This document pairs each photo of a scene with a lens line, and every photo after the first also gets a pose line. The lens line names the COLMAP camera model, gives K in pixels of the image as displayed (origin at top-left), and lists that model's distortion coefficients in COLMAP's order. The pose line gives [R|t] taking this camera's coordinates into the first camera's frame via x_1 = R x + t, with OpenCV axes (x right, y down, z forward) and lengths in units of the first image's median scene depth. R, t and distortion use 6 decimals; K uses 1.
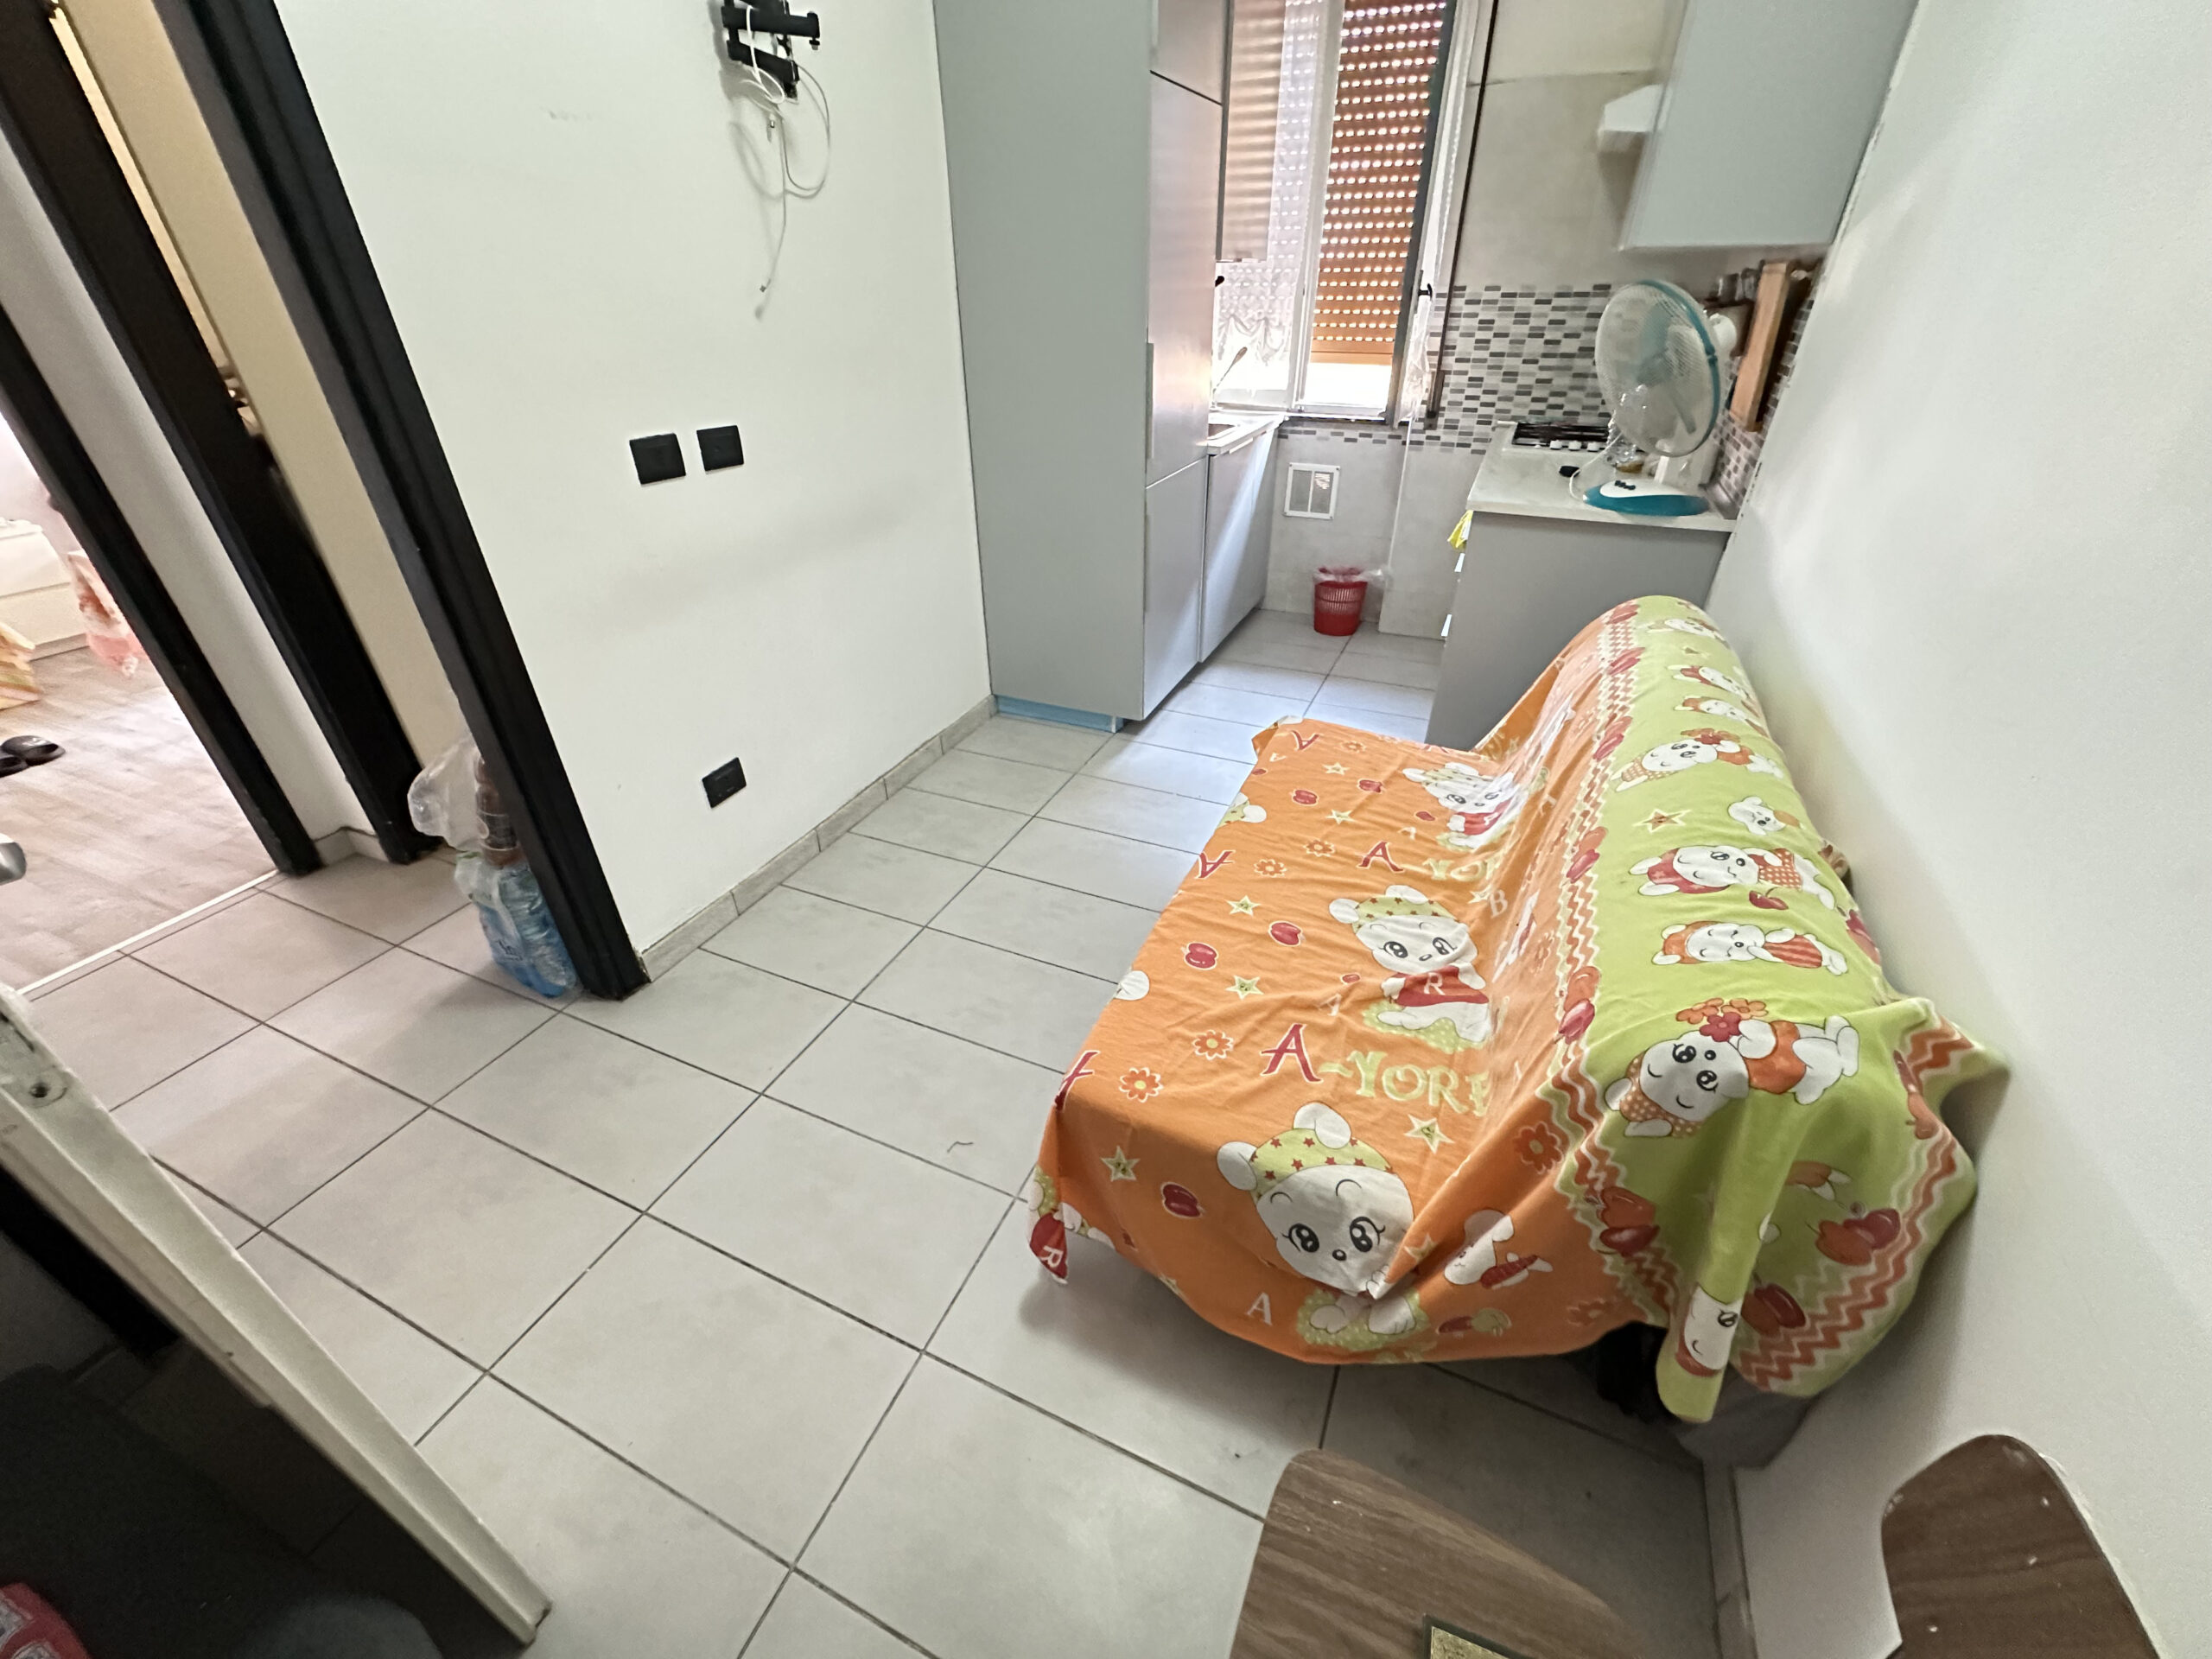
lens RADIAL K [[880.8, 0, 1106.0], [0, 880.8, 829.3], [0, 0, 1]] dist [-0.006579, 0.001355]
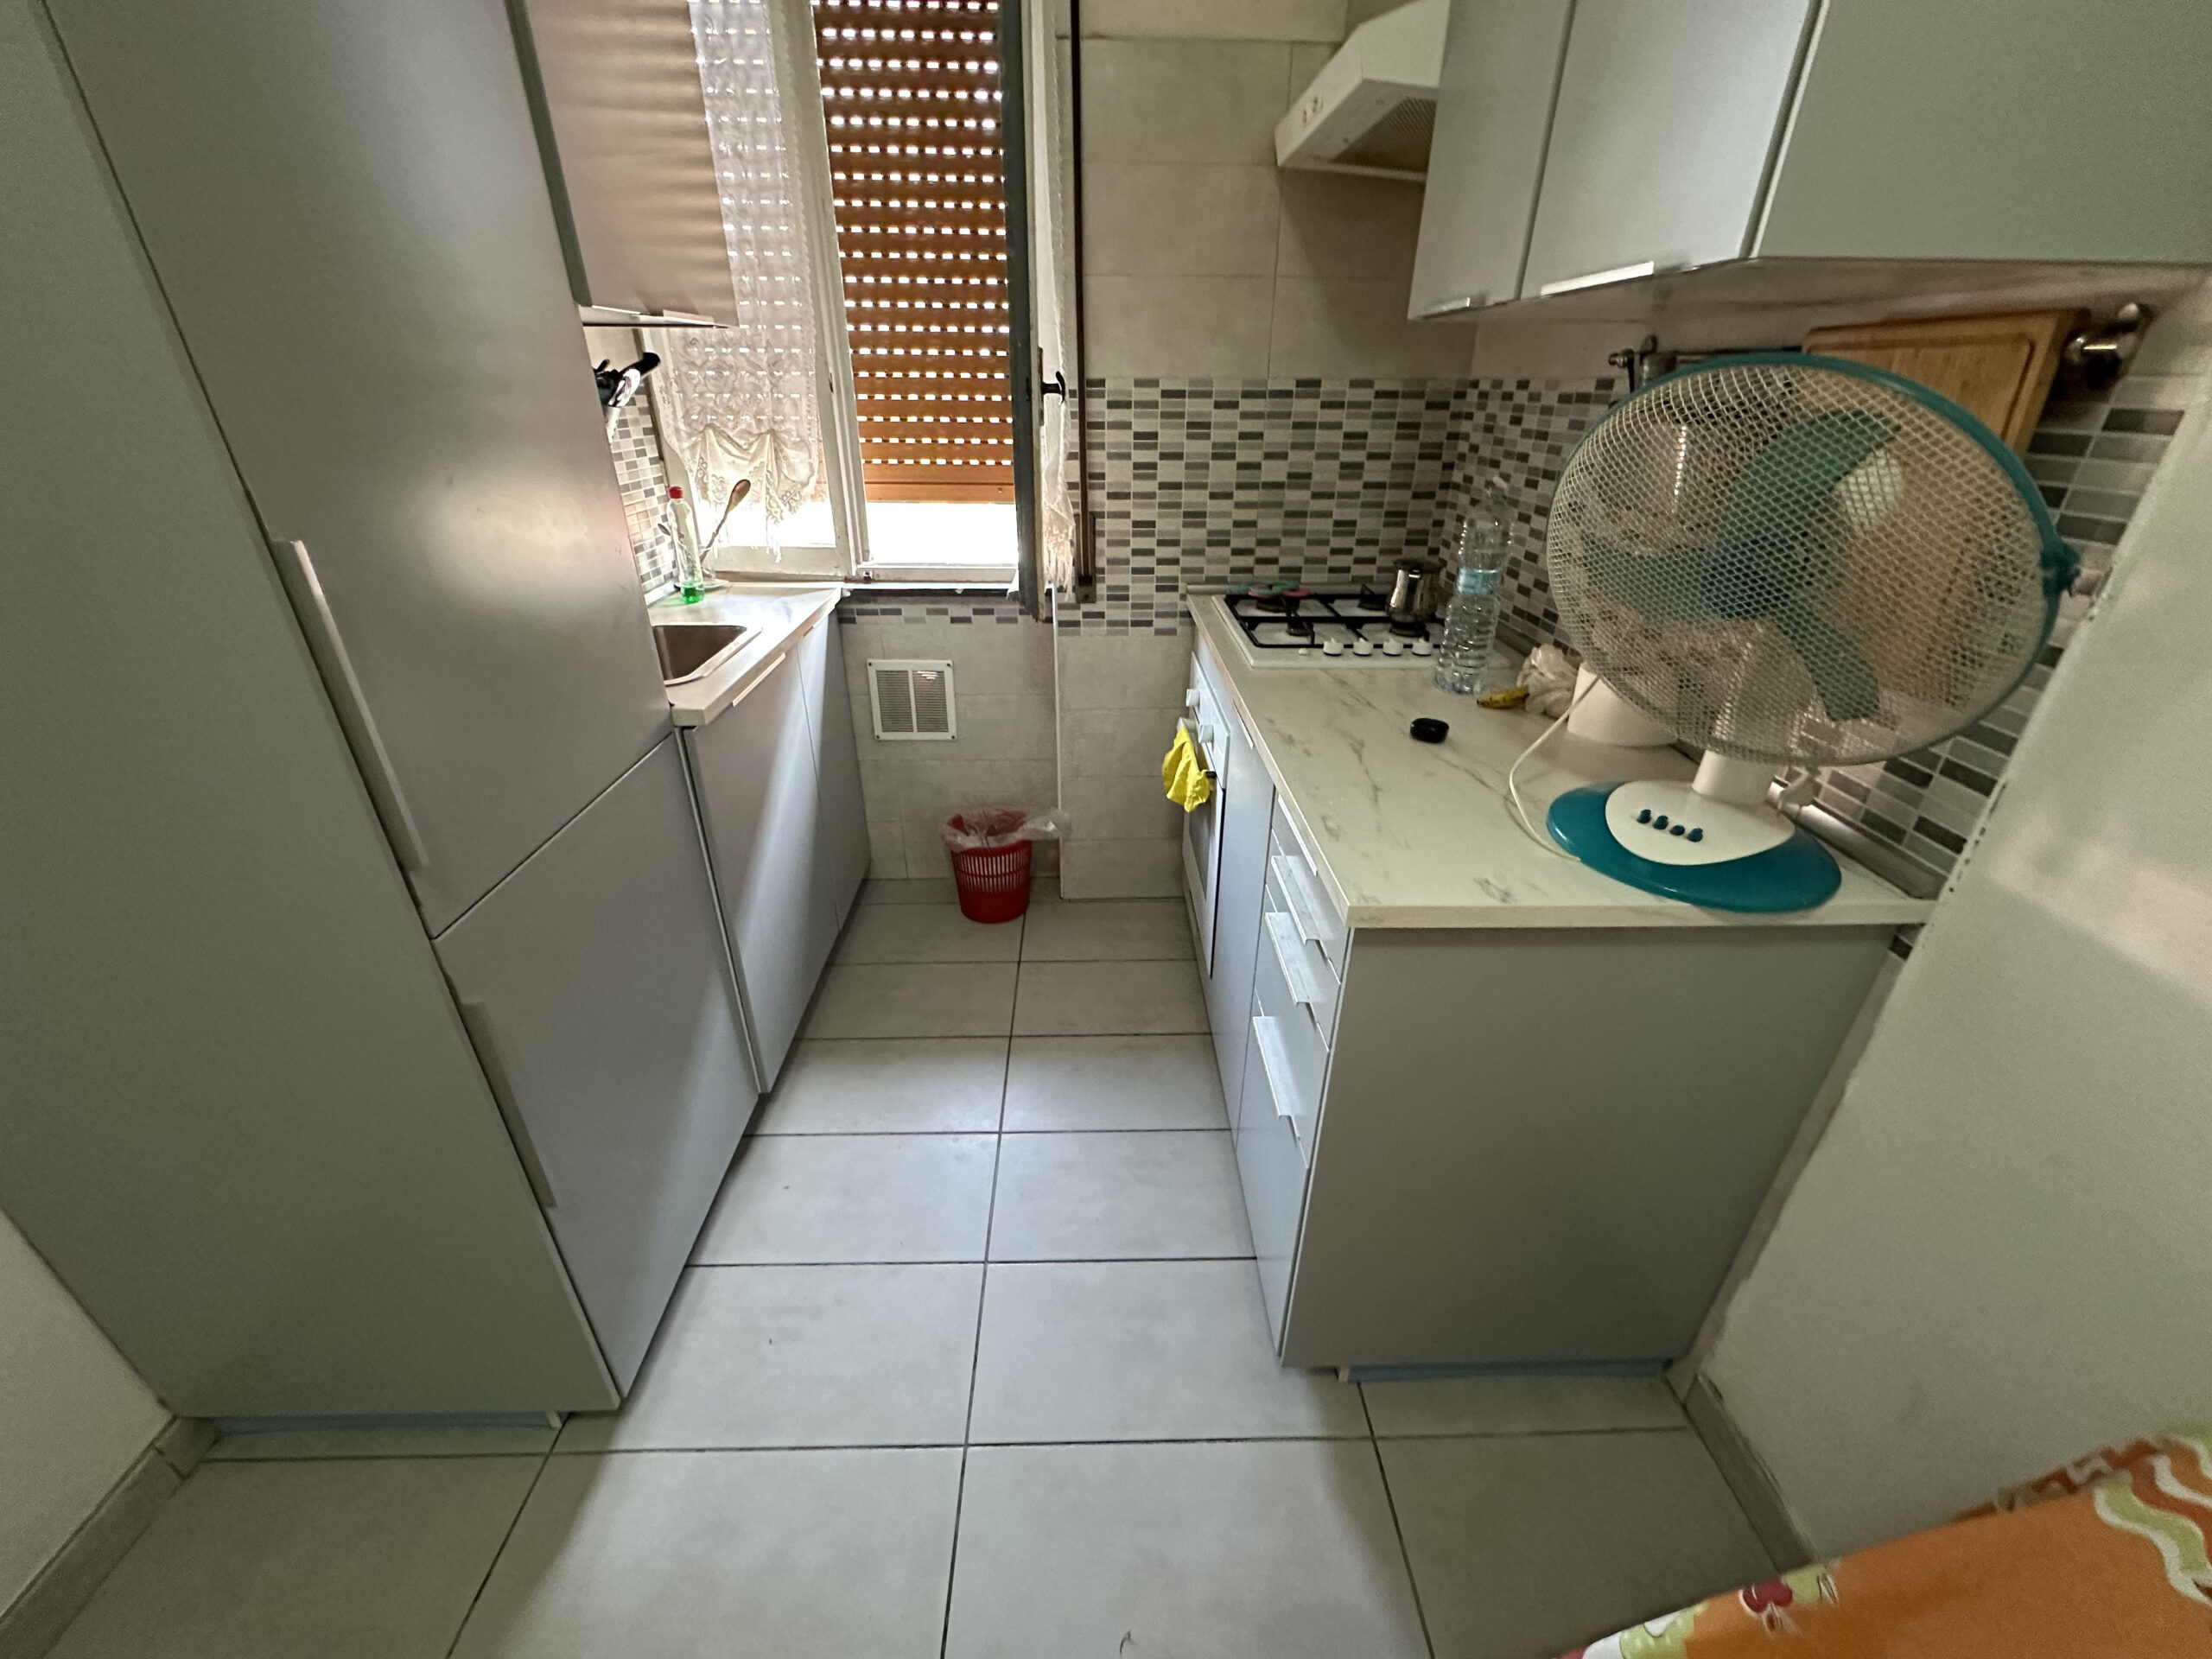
lens RADIAL K [[880.8, 0, 1106.0], [0, 880.8, 828.7], [0, 0, 1]] dist [-0.006579, 0.001355]
pose [[0.904326, -0.181642, 0.386265, 0.155701], [0.214834, 0.975651, -0.044170, -0.366903], [-0.368836, 0.122927, 0.921330, 0.607187]]
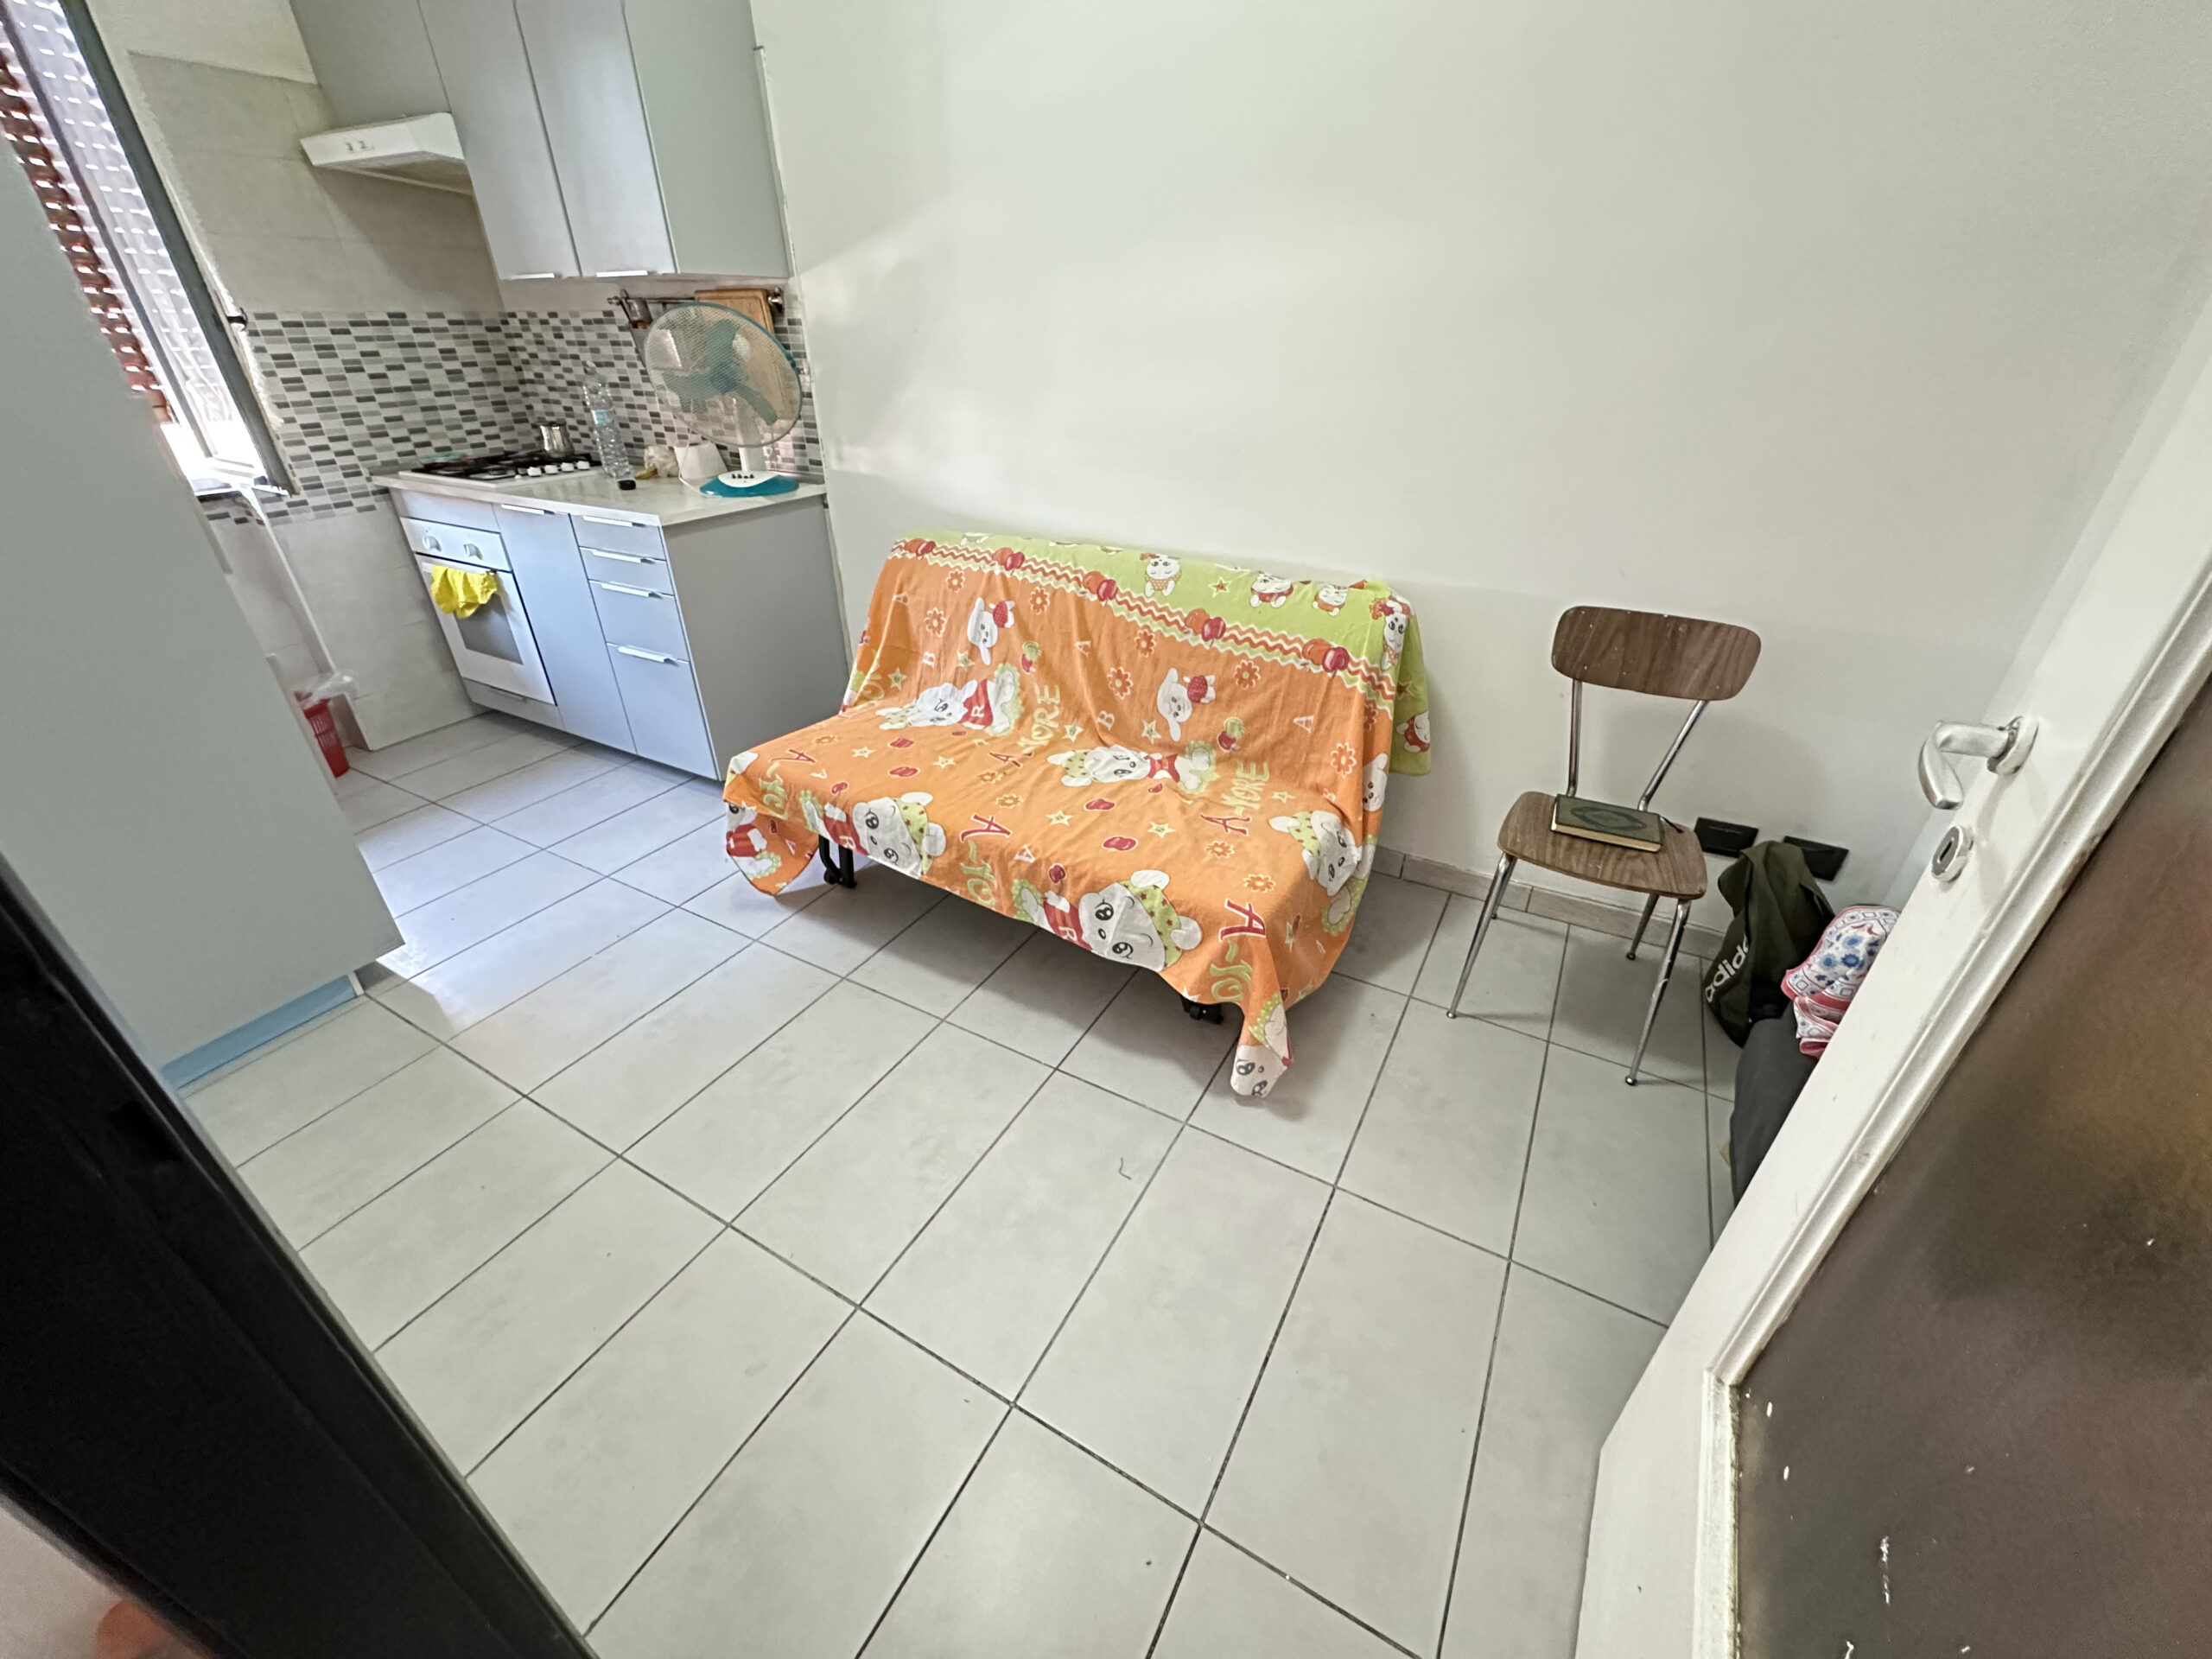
lens RADIAL K [[880.8, 0, 1106.5], [0, 880.8, 828.0], [0, 0, 1]] dist [-0.006579, 0.001355]
pose [[0.090549, -0.492033, 0.865854, -0.520052], [0.526948, 0.761419, 0.377580, -0.189258], [-0.845060, 0.422071, 0.328222, 0.344755]]
